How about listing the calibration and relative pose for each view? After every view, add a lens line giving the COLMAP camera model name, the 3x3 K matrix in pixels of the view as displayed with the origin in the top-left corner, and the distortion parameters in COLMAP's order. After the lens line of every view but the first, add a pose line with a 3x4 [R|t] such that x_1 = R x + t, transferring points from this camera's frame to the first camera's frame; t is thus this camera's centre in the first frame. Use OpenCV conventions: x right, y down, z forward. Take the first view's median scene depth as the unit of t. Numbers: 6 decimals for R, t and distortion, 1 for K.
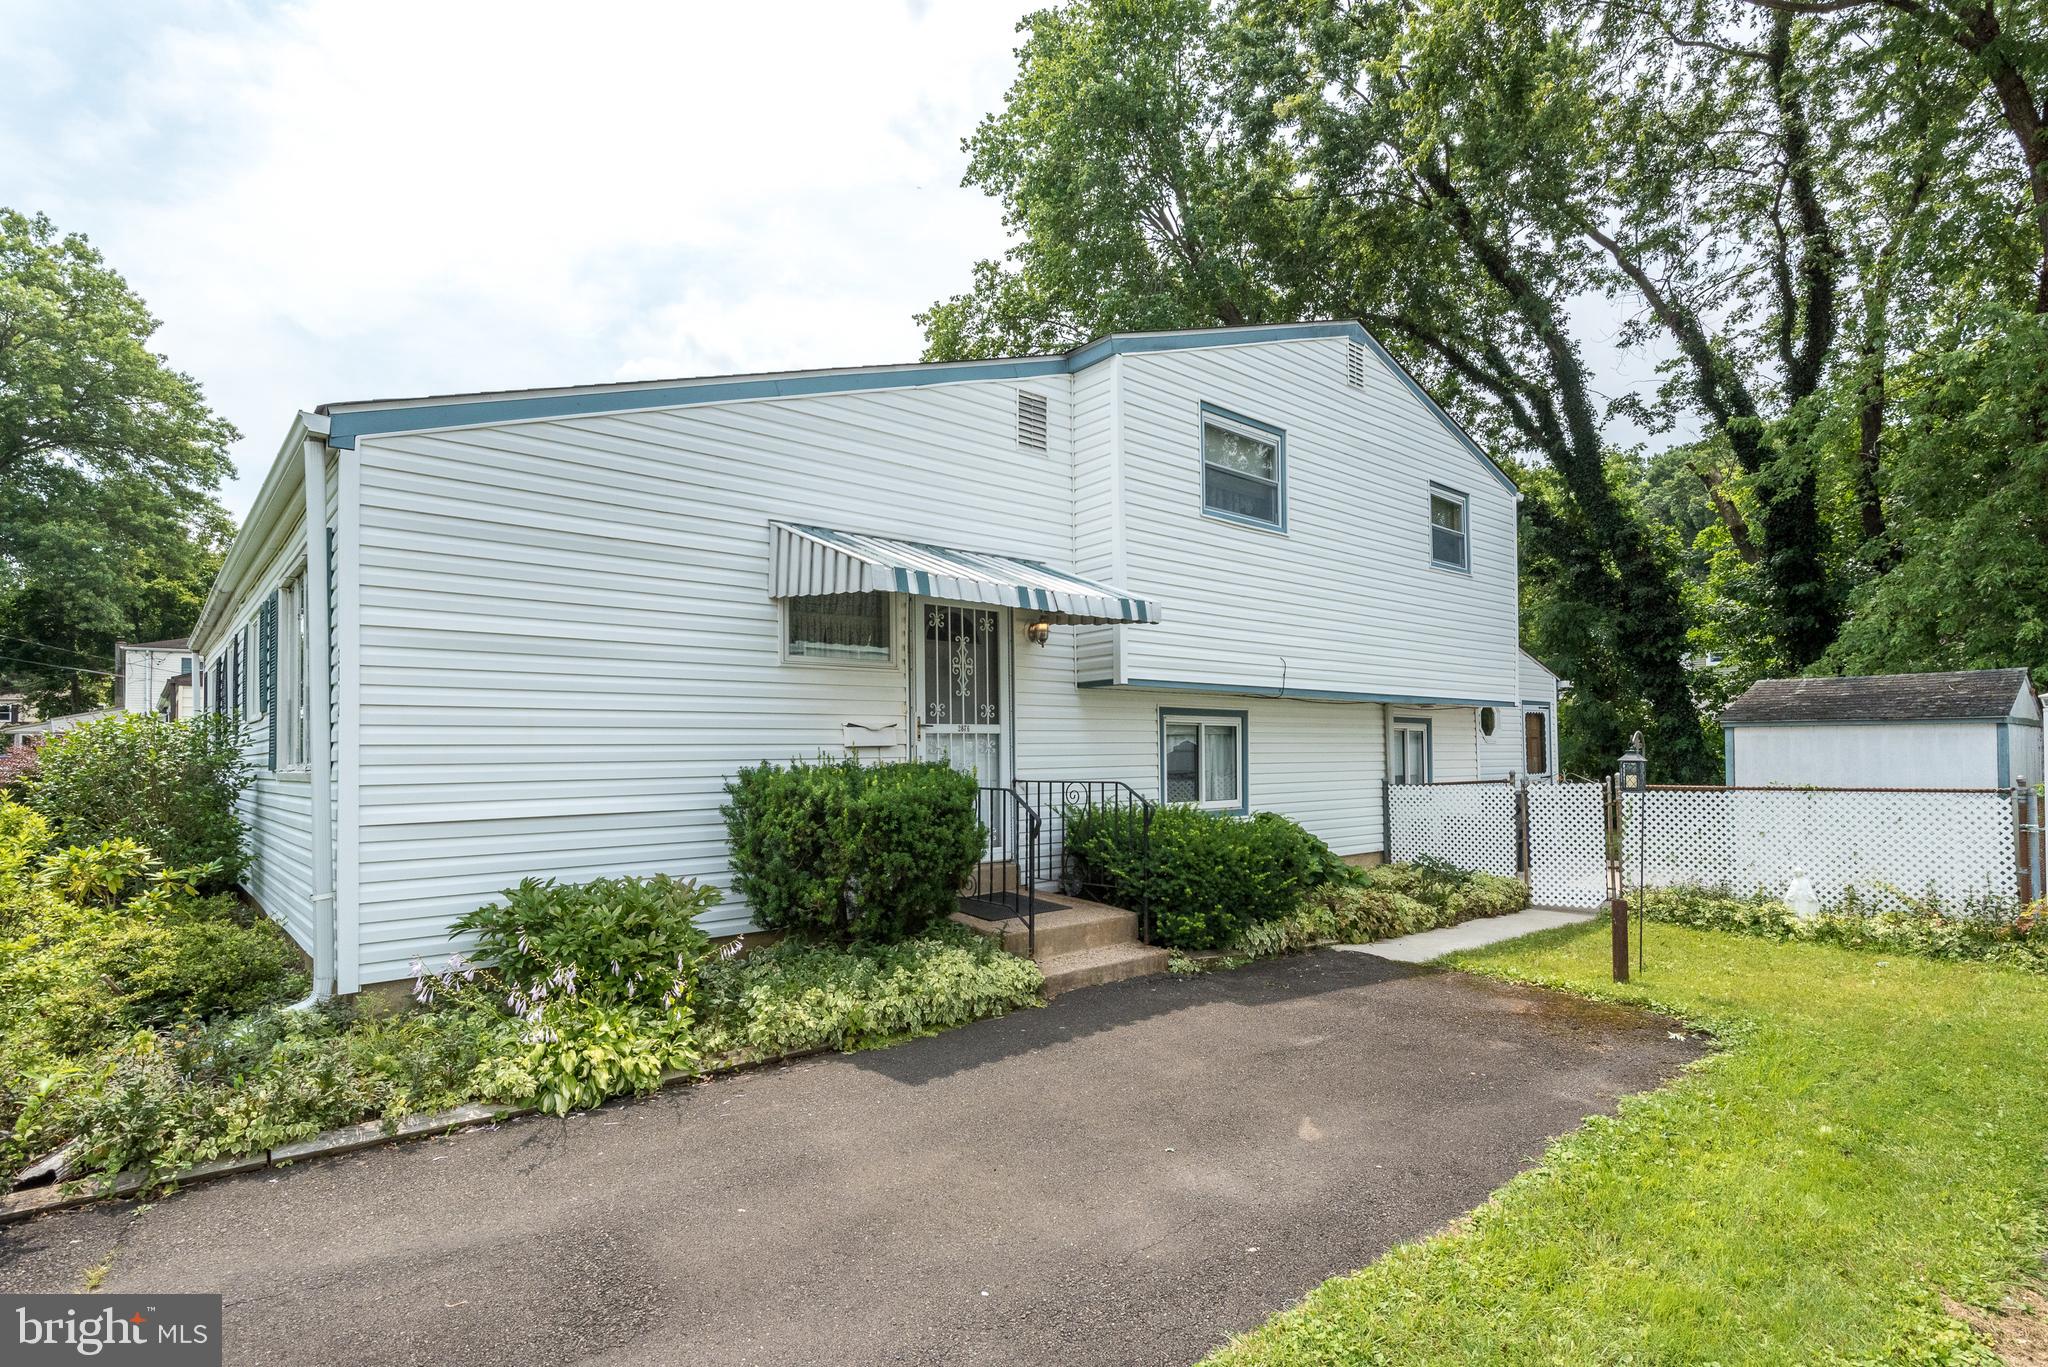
lens RADIAL K [[1047.6, 0, 1014.1], [0, 1047.6, 720.0], [0, 0, 1]] dist [-0.003965, -0.000528]
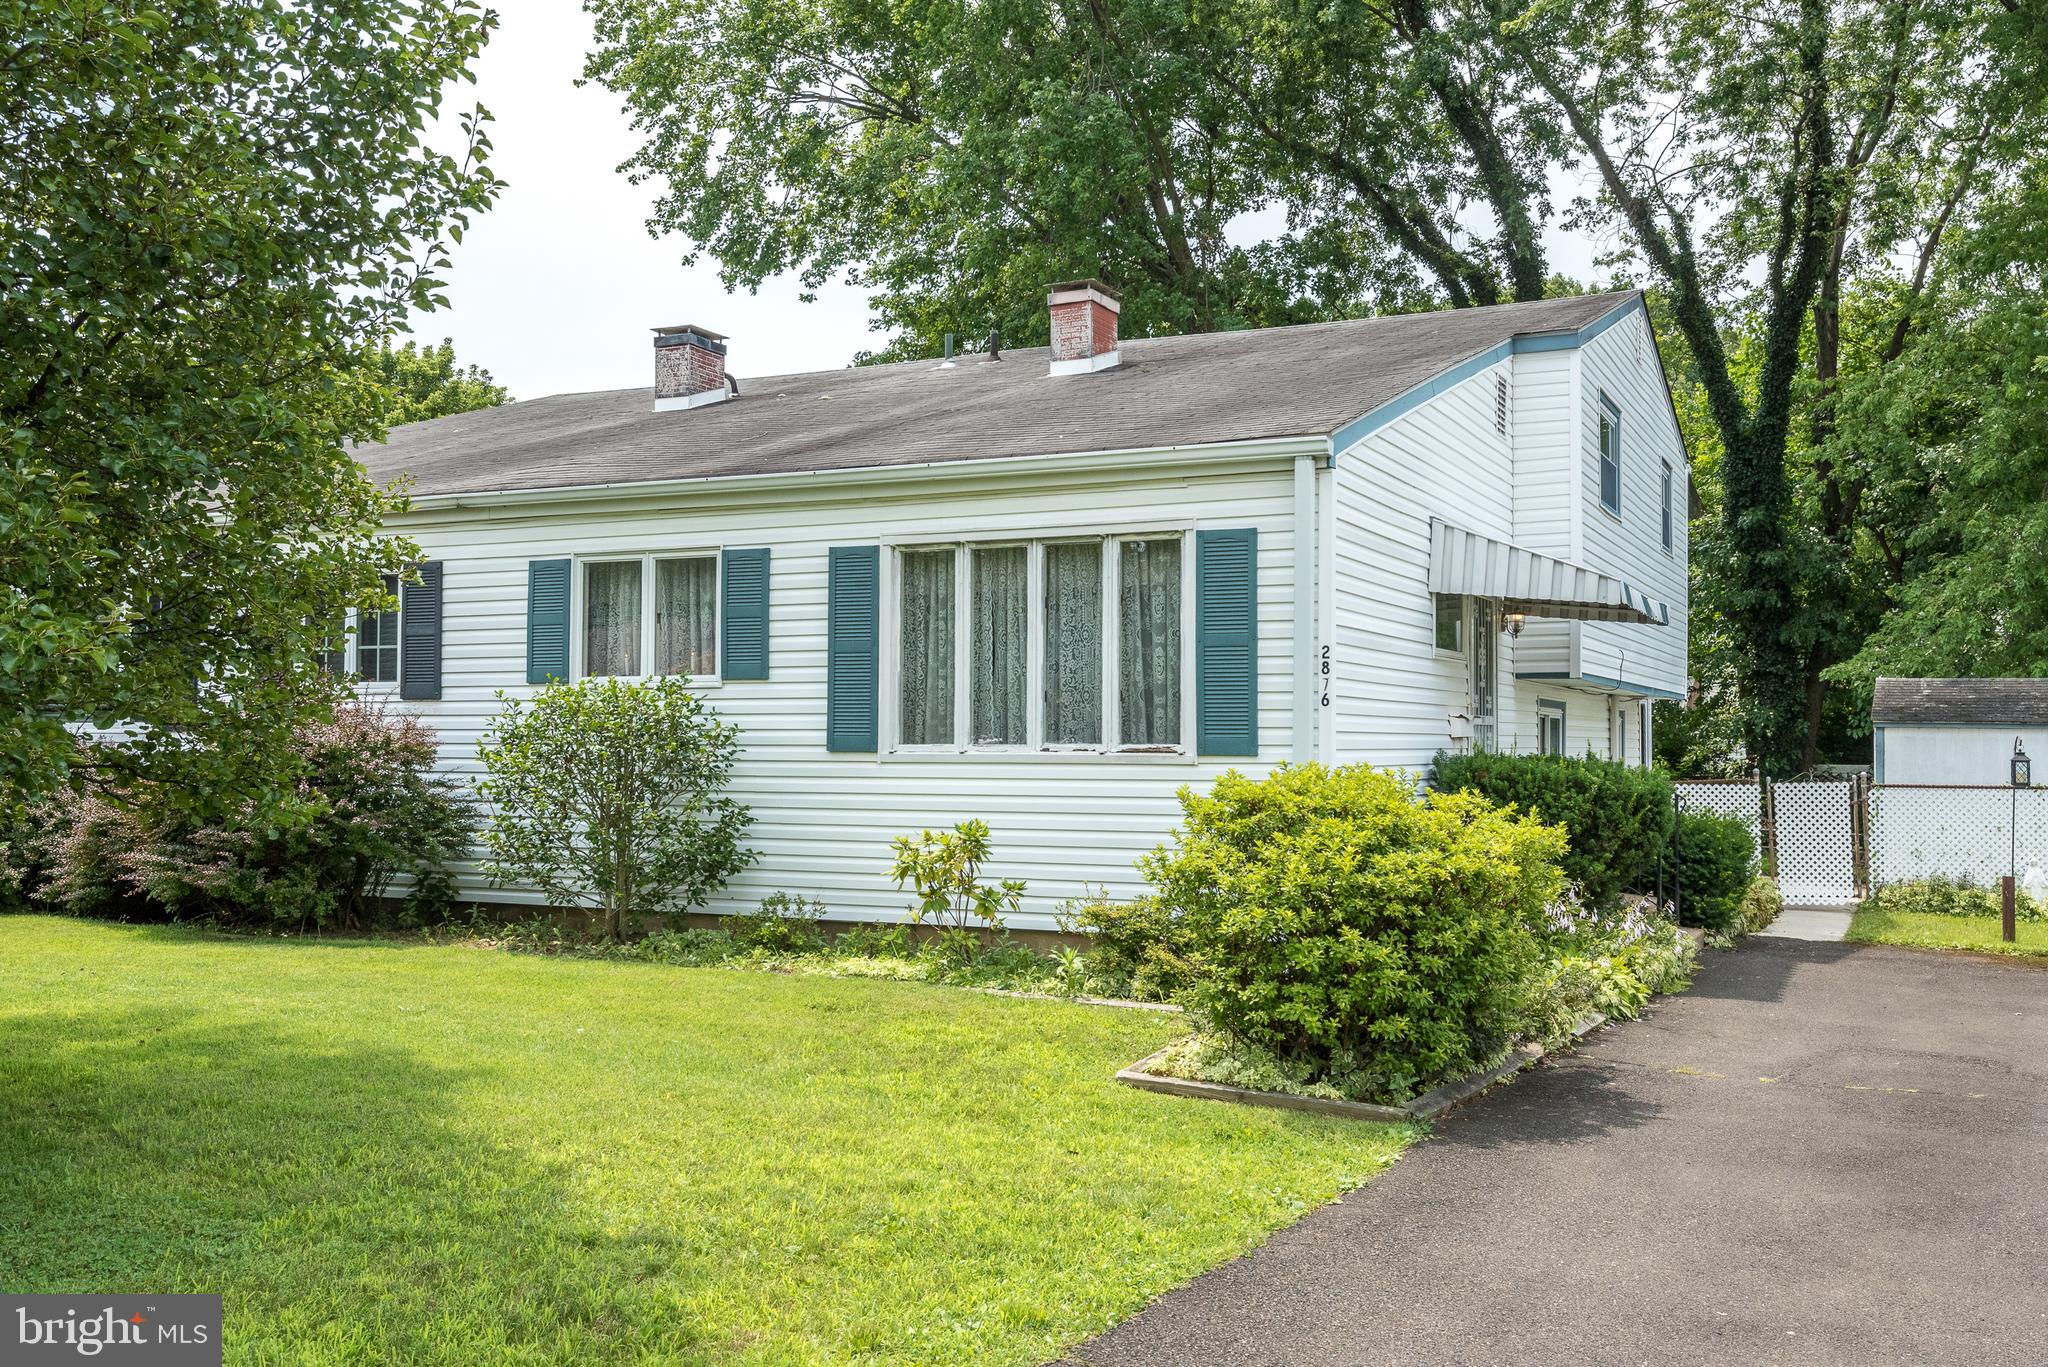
lens RADIAL K [[1889.0, 0, 1024.1], [0, 1889.0, 691.4], [0, 0, 1]] dist [-0.001372, 0.000000]
pose [[0.919753, 0.024607, 0.391726, -0.888343], [-0.026716, 0.999643, -0.000067, -0.005991], [-0.391588, -0.010404, 0.920082, -0.368367]]
